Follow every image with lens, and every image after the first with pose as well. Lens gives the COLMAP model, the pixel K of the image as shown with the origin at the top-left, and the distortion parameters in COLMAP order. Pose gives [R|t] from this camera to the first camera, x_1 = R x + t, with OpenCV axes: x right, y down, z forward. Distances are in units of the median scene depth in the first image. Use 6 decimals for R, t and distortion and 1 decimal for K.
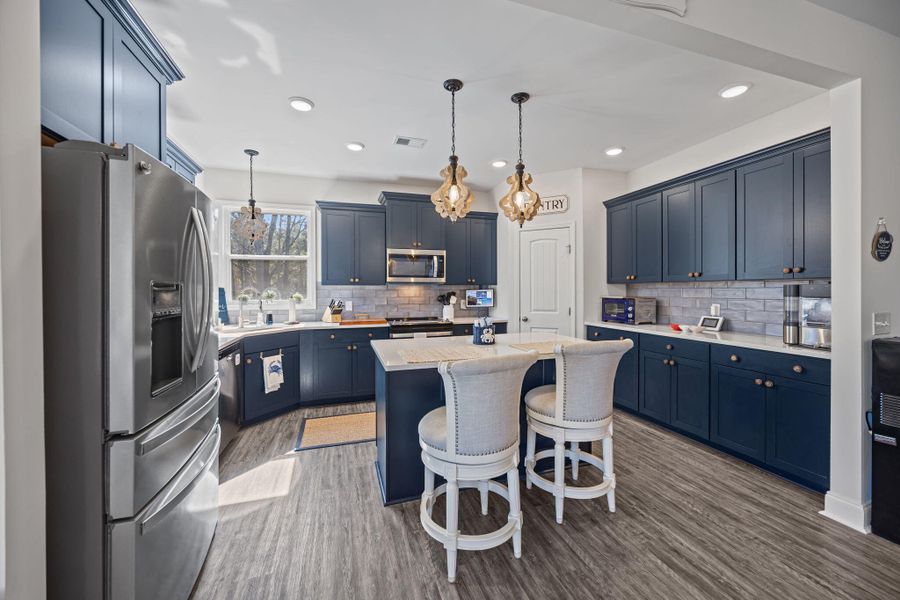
lens RADIAL K [[348.6, 0, 451.6], [0, 348.6, 293.5], [0, 0, 1]] dist [0.002228, 0.000187]
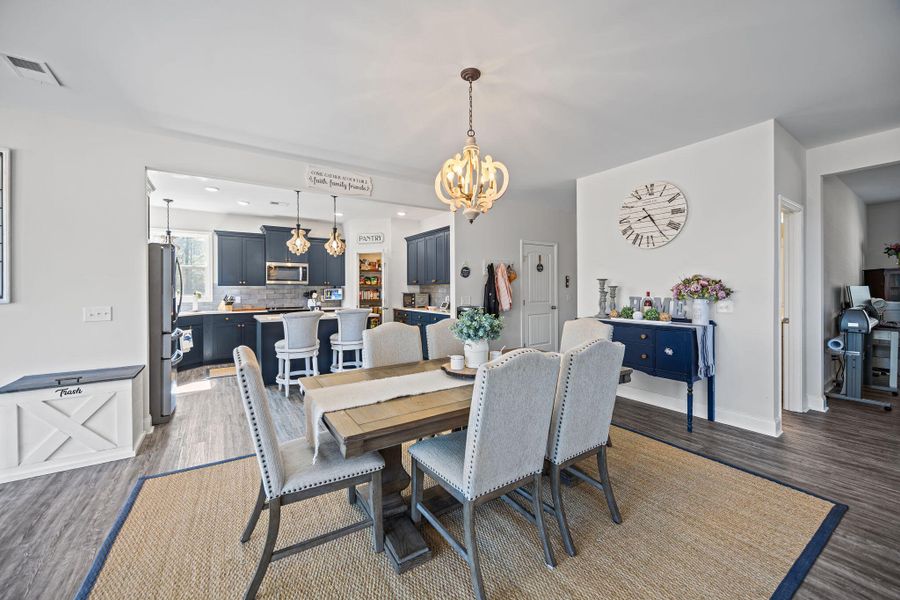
lens RADIAL K [[348.6, 0, 450.6], [0, 348.6, 292.6], [0, 0, 1]] dist [0.002228, 0.000187]
pose [[0.961360, -0.003224, 0.275274, 0.177044], [0.003915, 0.999990, -0.001962, 0.012412], [-0.275265, 0.002964, 0.961364, -0.719942]]
